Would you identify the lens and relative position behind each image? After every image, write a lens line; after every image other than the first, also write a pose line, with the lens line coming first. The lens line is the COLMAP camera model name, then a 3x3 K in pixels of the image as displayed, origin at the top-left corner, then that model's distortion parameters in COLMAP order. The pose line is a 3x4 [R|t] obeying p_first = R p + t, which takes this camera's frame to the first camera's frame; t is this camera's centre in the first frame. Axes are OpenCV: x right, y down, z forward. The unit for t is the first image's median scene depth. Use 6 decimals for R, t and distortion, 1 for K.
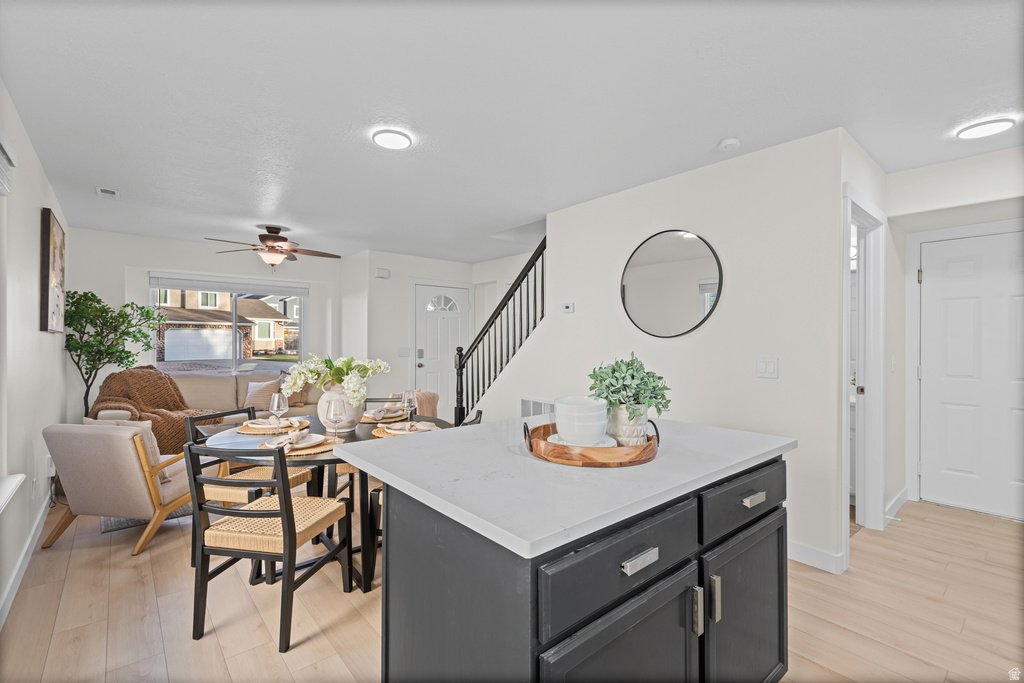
lens RADIAL K [[451.7, 0, 508.4], [0, 451.7, 347.2], [0, 0, 1]] dist [0.013284, -0.000906]
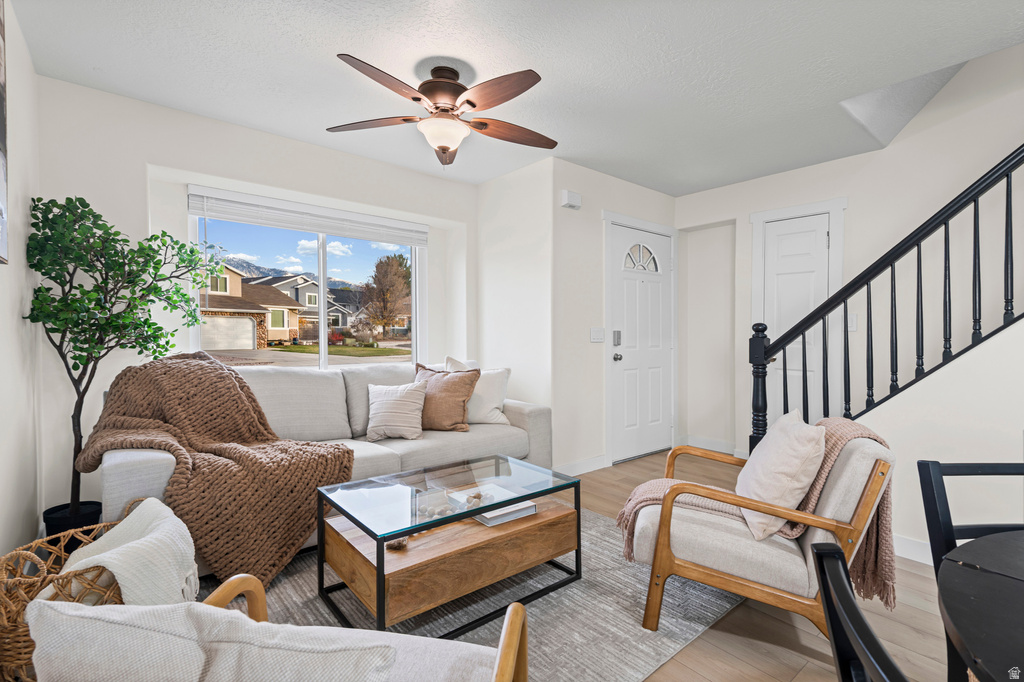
lens RADIAL K [[473.1, 0, 514.8], [0, 473.1, 347.9], [0, 0, 1]] dist [0.027590, -0.000318]
pose [[0.999783, 0.007686, -0.019338, -0.418829], [-0.007352, 0.999823, 0.017322, 0.022480], [0.019468, -0.017176, 0.999663, 0.462735]]
